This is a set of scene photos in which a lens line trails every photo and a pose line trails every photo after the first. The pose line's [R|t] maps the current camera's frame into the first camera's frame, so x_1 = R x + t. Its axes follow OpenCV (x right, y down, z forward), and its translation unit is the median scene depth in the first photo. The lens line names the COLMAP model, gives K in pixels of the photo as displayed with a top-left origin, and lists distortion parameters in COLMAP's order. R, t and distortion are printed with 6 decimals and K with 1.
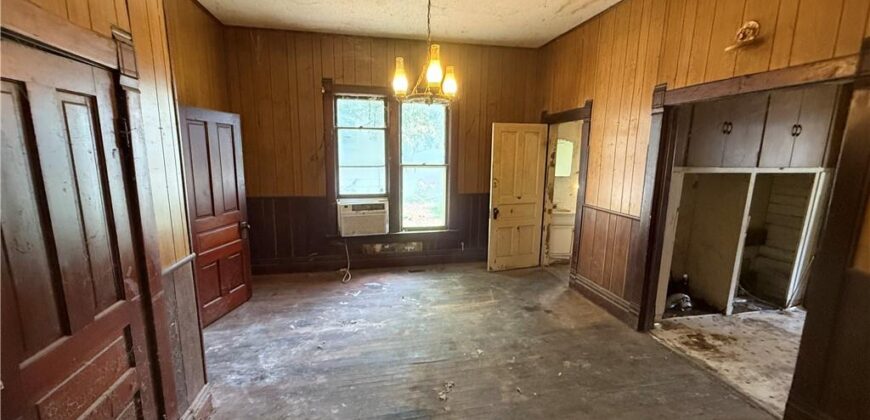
lens RADIAL K [[345.9, 0, 434.6], [0, 345.9, 209.4], [0, 0, 1]] dist [-0.000149, -0.000140]
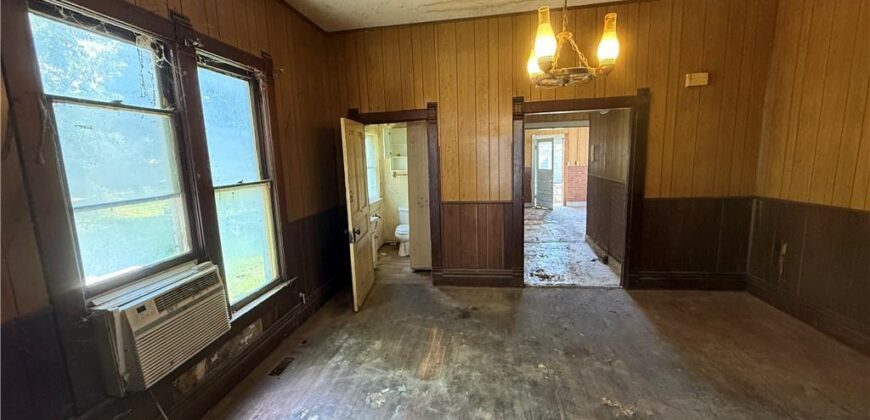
lens RADIAL K [[345.9, 0, 435.1], [0, 345.9, 209.1], [0, 0, 1]] dist [-0.000149, -0.000140]
pose [[0.356470, -0.166792, 0.919298, -0.558479], [0.197097, 0.975218, 0.100511, -0.105787], [-0.913281, 0.145362, 0.380510, 0.643312]]
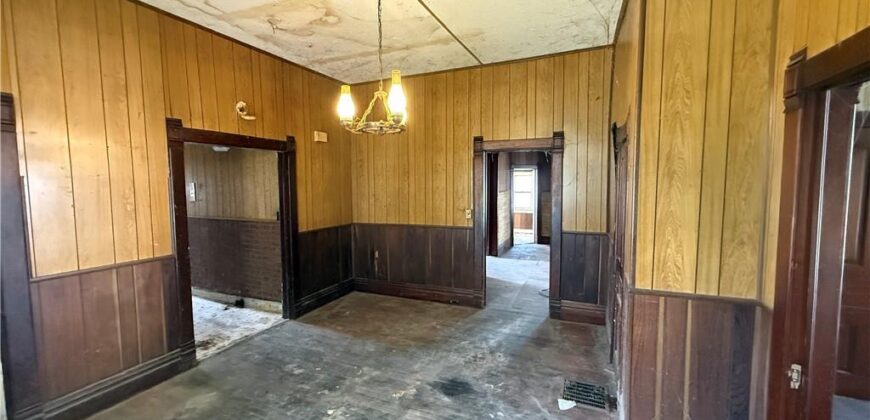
lens RADIAL K [[345.9, 0, 430.0], [0, 345.9, 210.9], [0, 0, 1]] dist [-0.000149, -0.000140]
pose [[-0.808386, -0.050155, 0.586512, -0.421480], [0.097334, 0.971260, 0.217212, -0.186611], [-0.580549, 0.232679, -0.780271, 1.073346]]
